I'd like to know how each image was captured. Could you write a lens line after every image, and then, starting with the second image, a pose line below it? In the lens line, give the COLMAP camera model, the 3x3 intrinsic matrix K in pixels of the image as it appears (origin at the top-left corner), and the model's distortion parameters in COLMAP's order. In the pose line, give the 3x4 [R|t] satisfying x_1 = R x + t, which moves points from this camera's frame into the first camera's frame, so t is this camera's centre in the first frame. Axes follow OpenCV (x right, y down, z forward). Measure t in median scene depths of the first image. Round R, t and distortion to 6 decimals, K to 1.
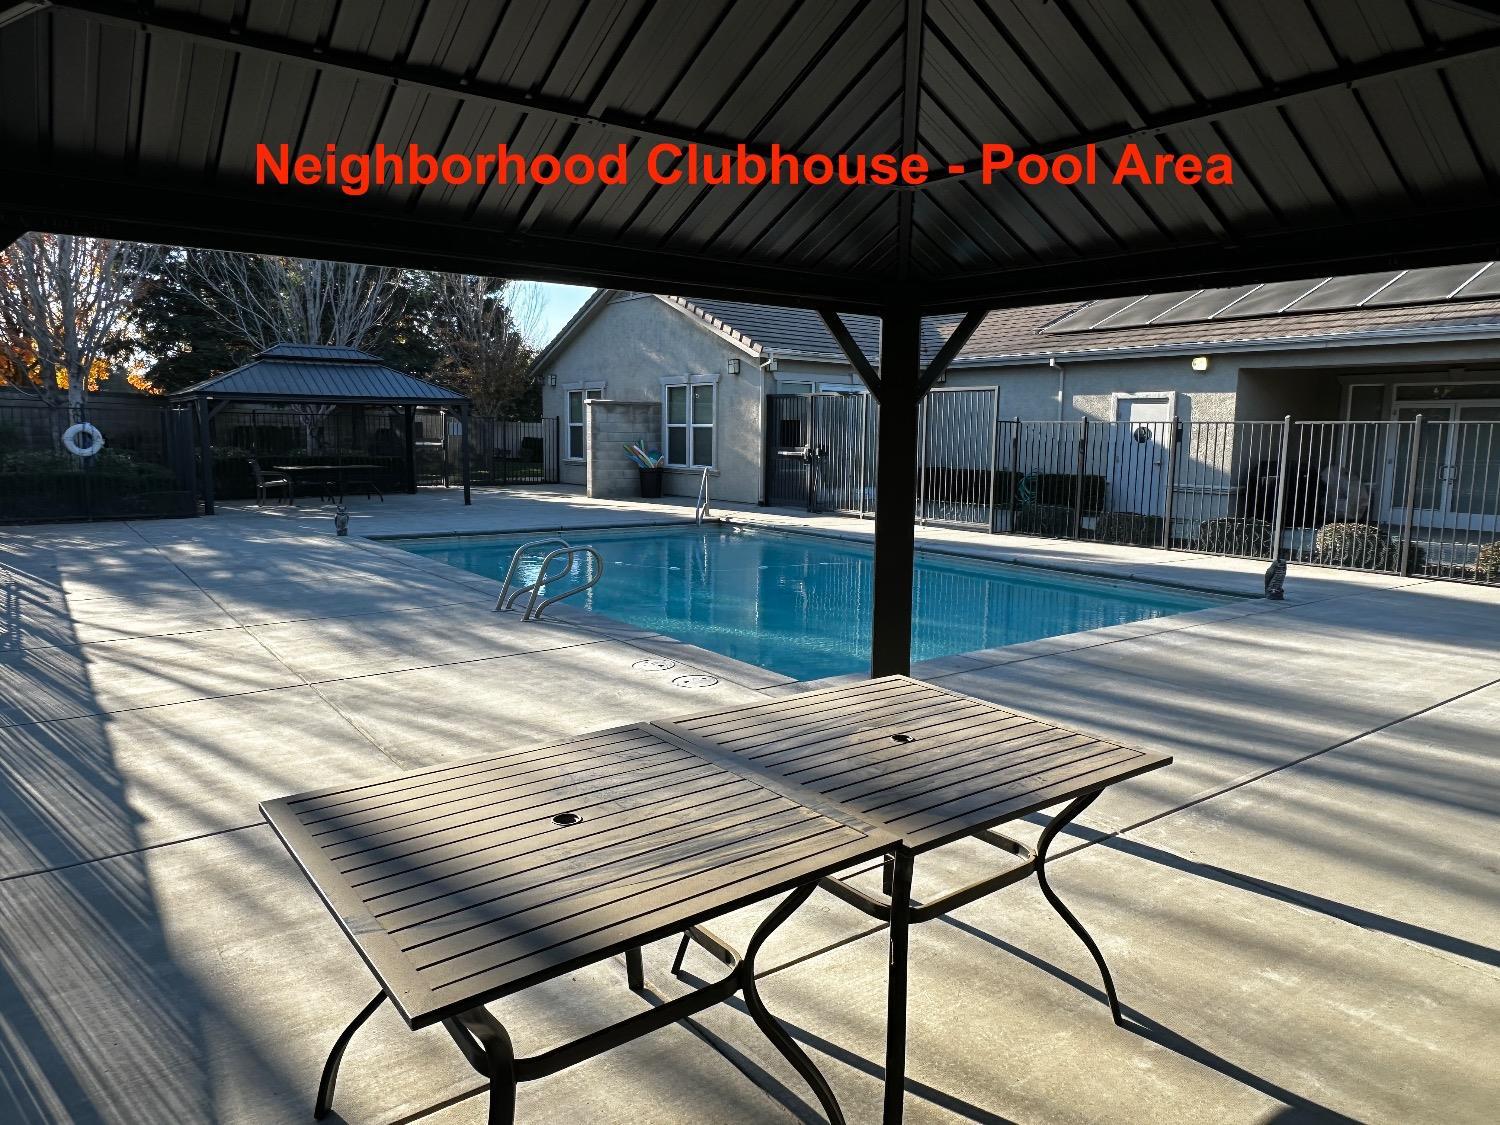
lens RADIAL K [[956.3, 0, 745.7], [0, 956.3, 564.2], [0, 0, 1]] dist [-0.009664, -0.000444]
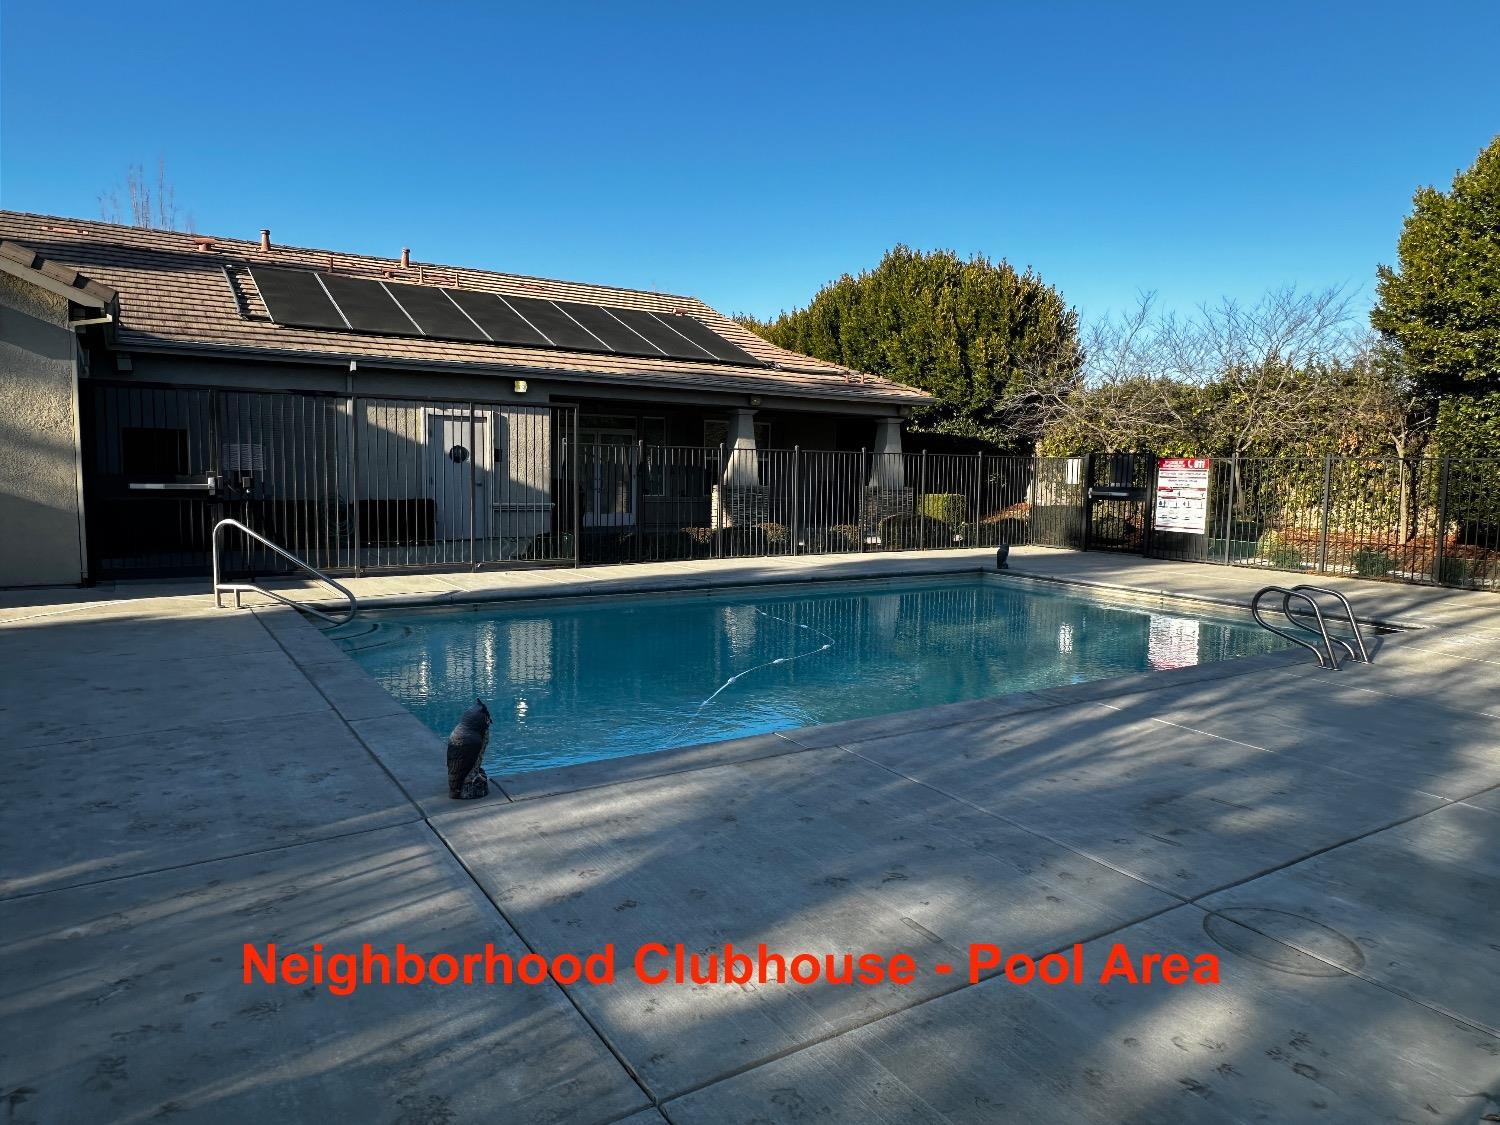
lens RADIAL K [[956.3, 0, 747.9], [0, 956.3, 555.5], [0, 0, 1]] dist [-0.009664, -0.000444]
pose [[0.084991, -0.107271, 0.990590, -0.484603], [0.116955, 0.988389, 0.096998, -0.088031], [-0.989494, 0.107611, 0.096550, 0.590157]]
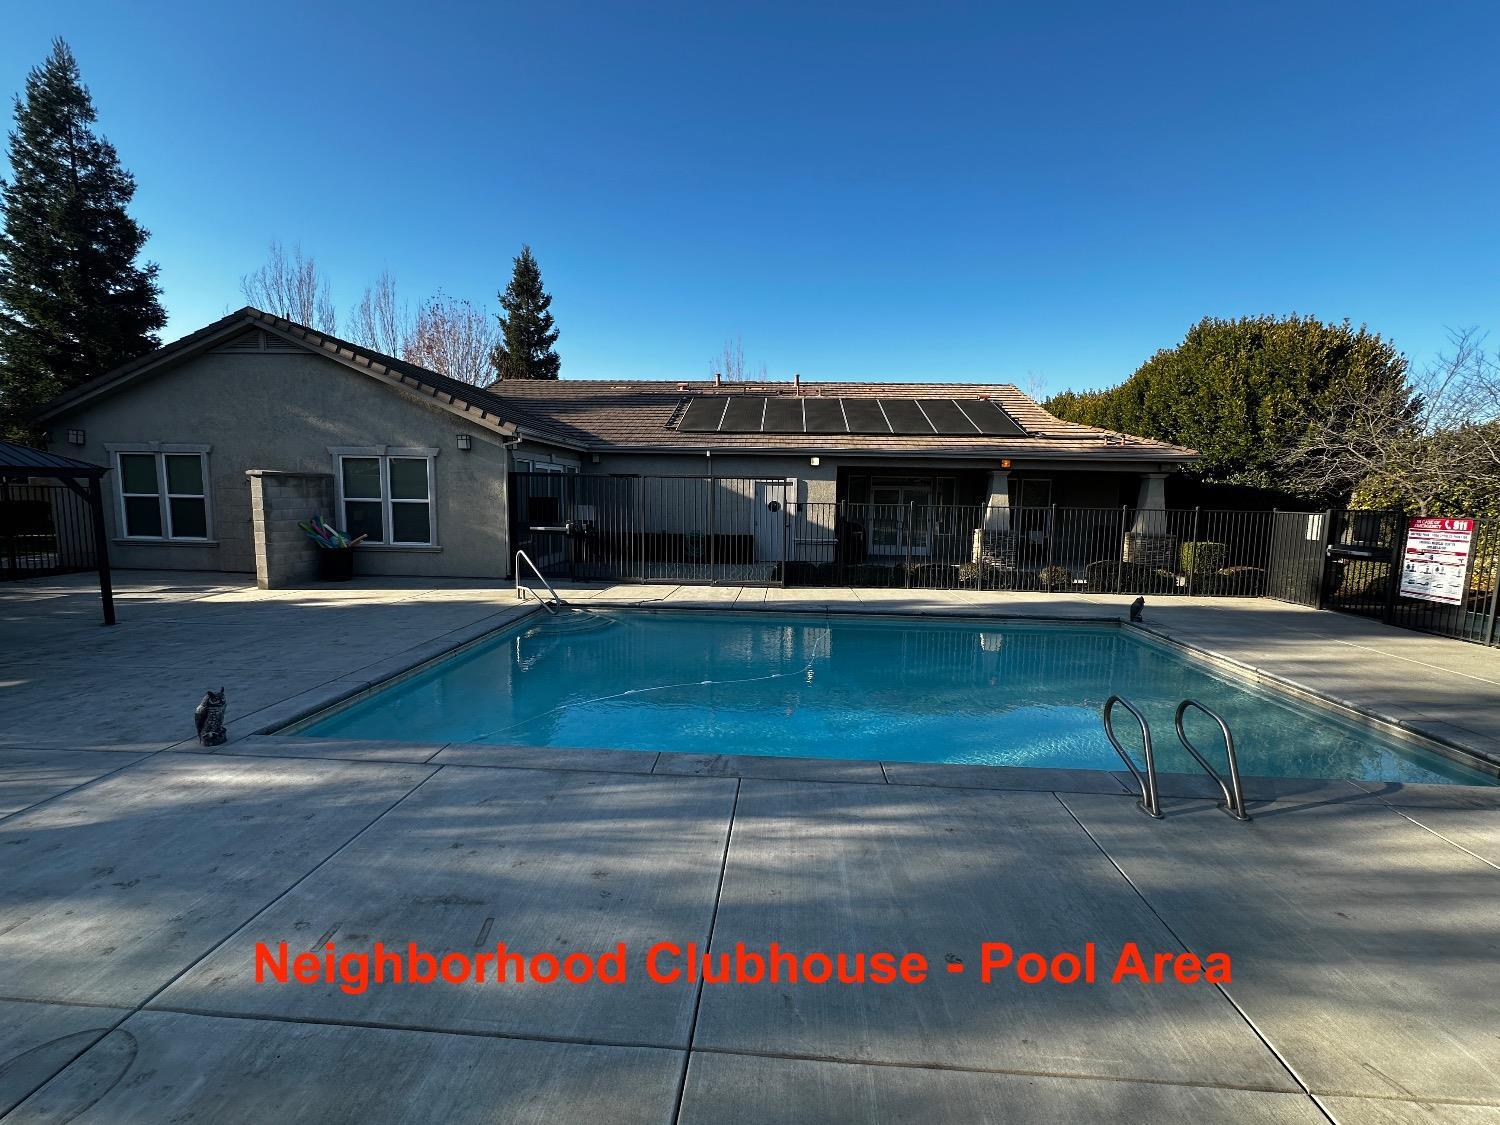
lens RADIAL K [[612.9, 0, 747.7], [0, 612.9, 566.3], [0, 0, 1]] dist [-0.005467, -0.000423]
pose [[0.655579, -0.090711, 0.749658, -0.316891], [0.094477, 0.994811, 0.037755, -0.077220], [-0.749193, 0.046074, 0.660747, 0.375328]]
